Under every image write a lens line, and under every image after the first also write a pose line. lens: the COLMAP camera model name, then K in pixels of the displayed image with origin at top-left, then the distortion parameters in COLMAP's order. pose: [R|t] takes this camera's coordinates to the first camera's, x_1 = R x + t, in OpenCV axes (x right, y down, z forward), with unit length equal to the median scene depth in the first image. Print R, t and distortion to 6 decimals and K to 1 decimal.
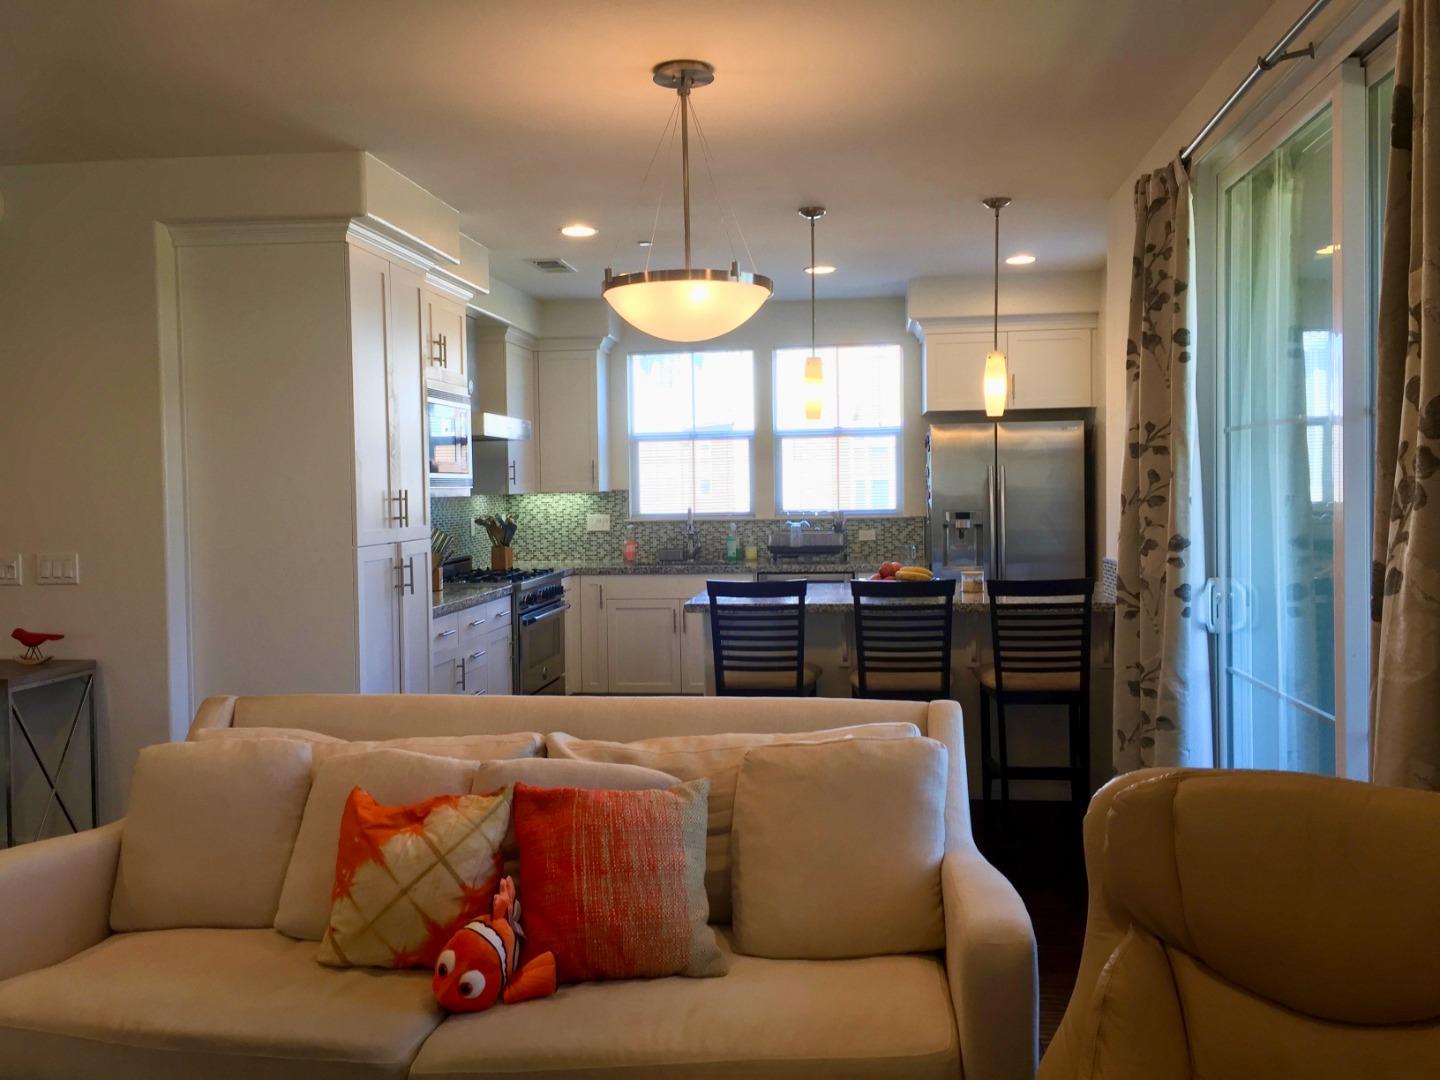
lens RADIAL K [[1239.7, 0, 716.5], [0, 1239.7, 535.2], [0, 0, 1]] dist [0.084344, -0.112821]
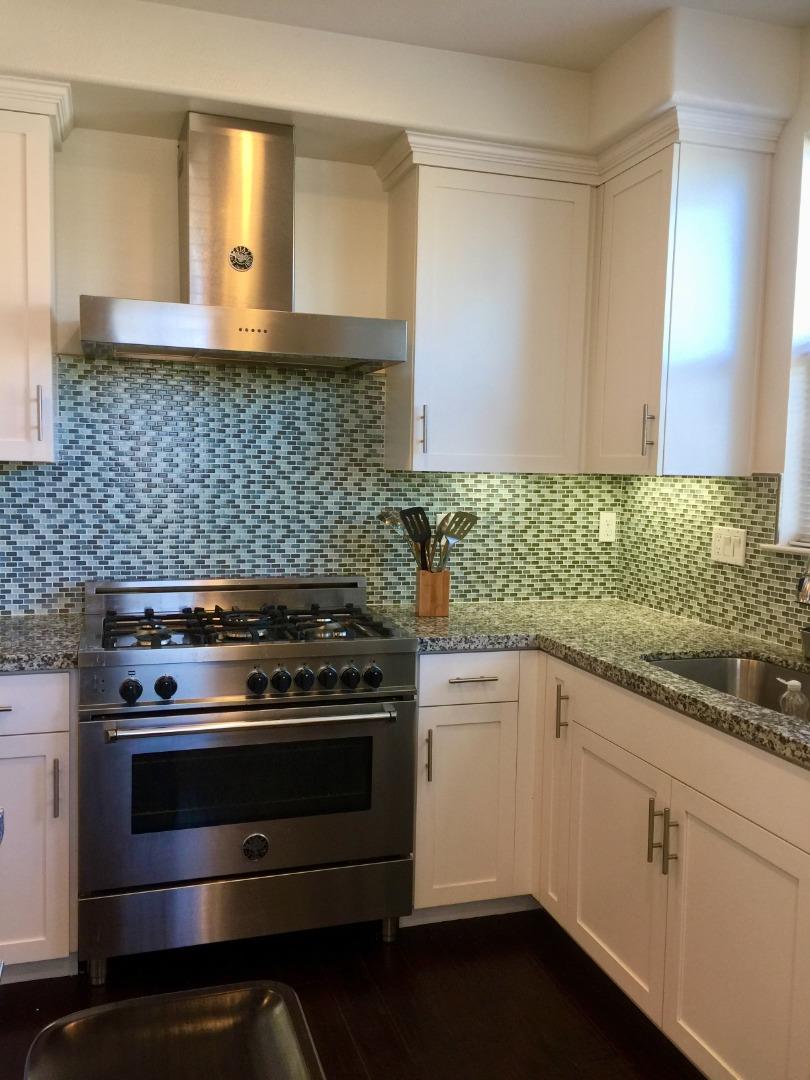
lens RADIAL K [[929.8, 0, 412.9], [0, 929.8, 539.2], [0, 0, 1]] dist [0.084344, -0.112821]
pose [[0.413614, 0.096843, -0.905287, 0.167167], [-0.064804, 0.994936, 0.076825, -0.031073], [0.908143, 0.026891, 0.417795, 0.750971]]
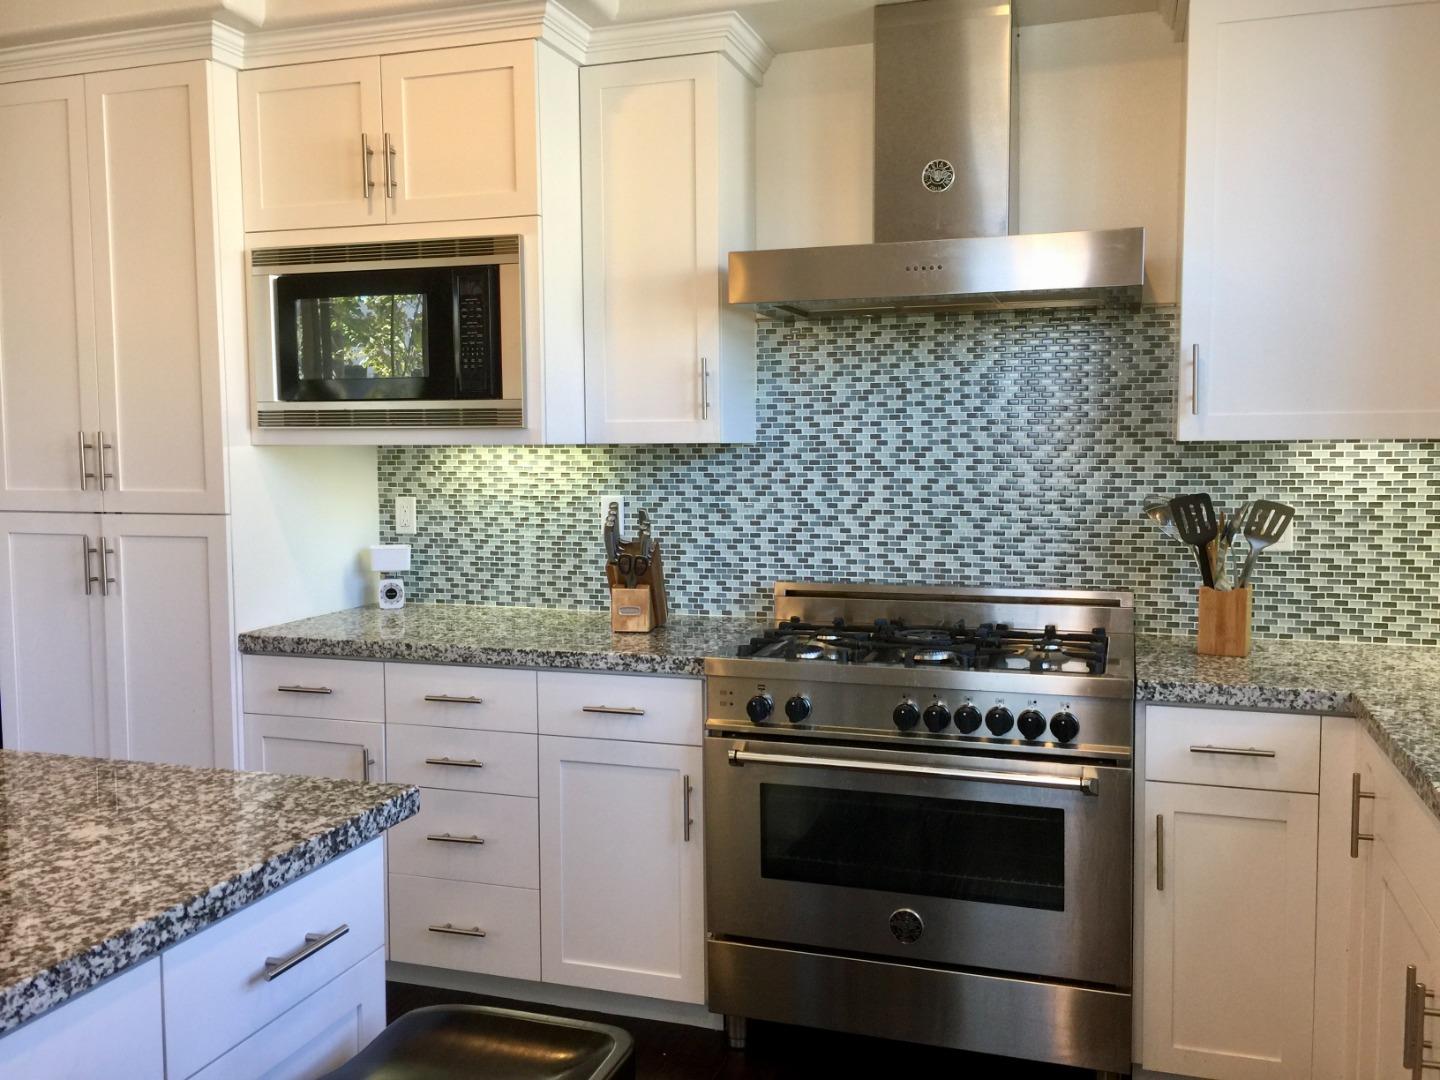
lens RADIAL K [[1239.7, 0, 718.1], [0, 1239.7, 530.1], [0, 0, 1]] dist [0.084344, -0.112821]
pose [[-0.205893, 0.089777, -0.974448, 0.190766], [-0.027658, 0.994851, 0.097501, -0.035040], [0.978184, 0.047026, -0.202350, 0.845272]]
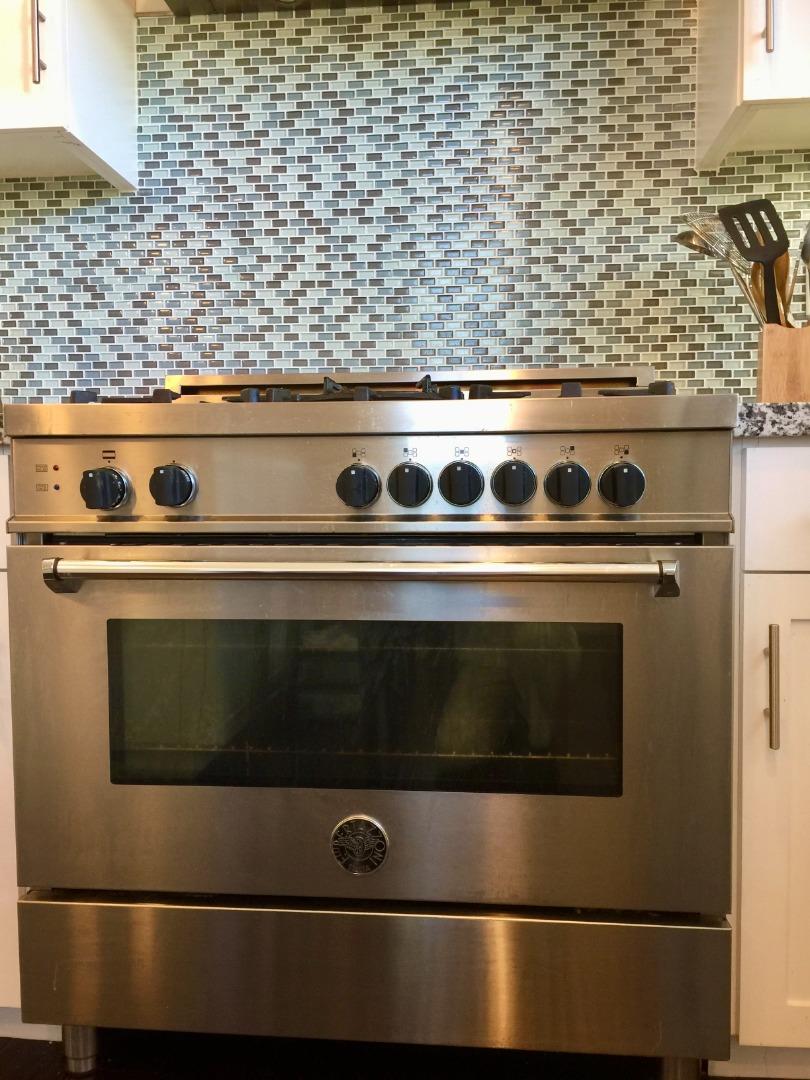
lens RADIAL K [[929.8, 0, 401.2], [0, 929.8, 533.5], [0, 0, 1]] dist [0.084344, -0.112821]
pose [[0.014883, 0.065844, -0.997719, 0.020858], [-0.036188, 0.997211, 0.065271, 0.037405], [0.999234, 0.035134, 0.017224, 0.834685]]
